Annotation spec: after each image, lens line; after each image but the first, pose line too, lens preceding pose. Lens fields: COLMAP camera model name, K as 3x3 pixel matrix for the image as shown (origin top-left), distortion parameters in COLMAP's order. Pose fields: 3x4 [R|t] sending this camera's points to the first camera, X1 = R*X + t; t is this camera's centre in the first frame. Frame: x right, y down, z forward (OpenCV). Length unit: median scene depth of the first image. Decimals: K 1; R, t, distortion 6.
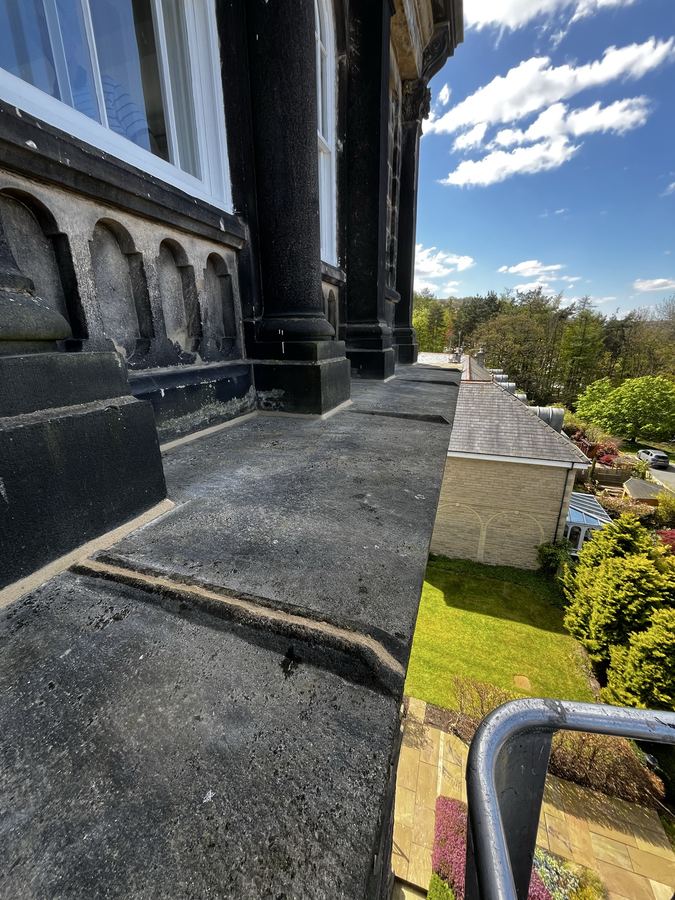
lens RADIAL K [[364.0, 0, 337.3], [0, 364.0, 447.1], [0, 0, 1]] dist [-0.003190, -0.000109]
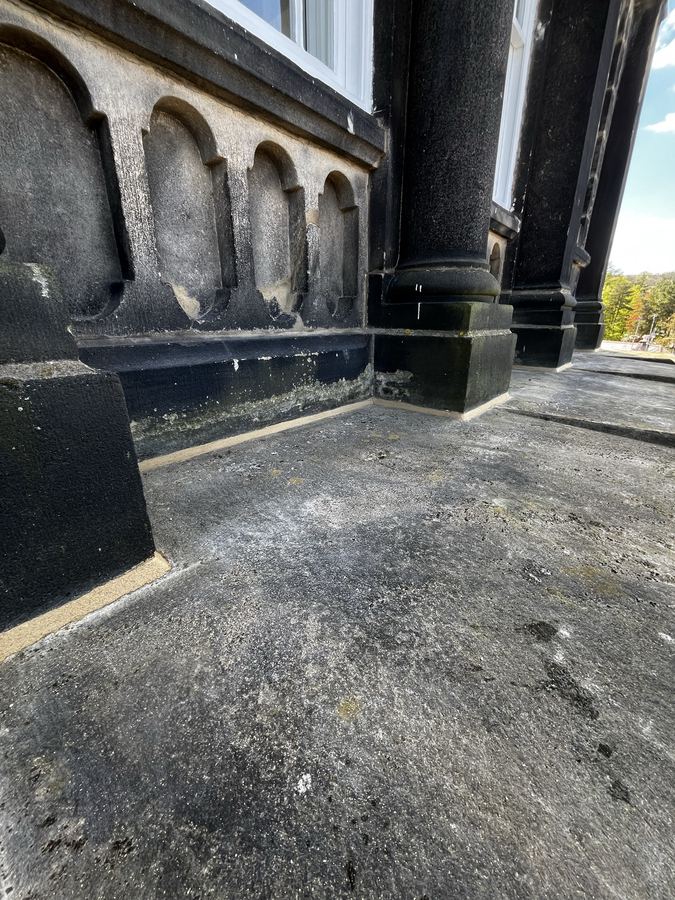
lens RADIAL K [[364.0, 0, 337.3], [0, 364.0, 447.1], [0, 0, 1]] dist [-0.003190, -0.000109]
pose [[0.932349, 0.132886, -0.336253, -0.030164], [-0.117512, 0.990891, 0.065765, -0.050532], [0.341930, -0.021802, 0.939473, 0.333931]]
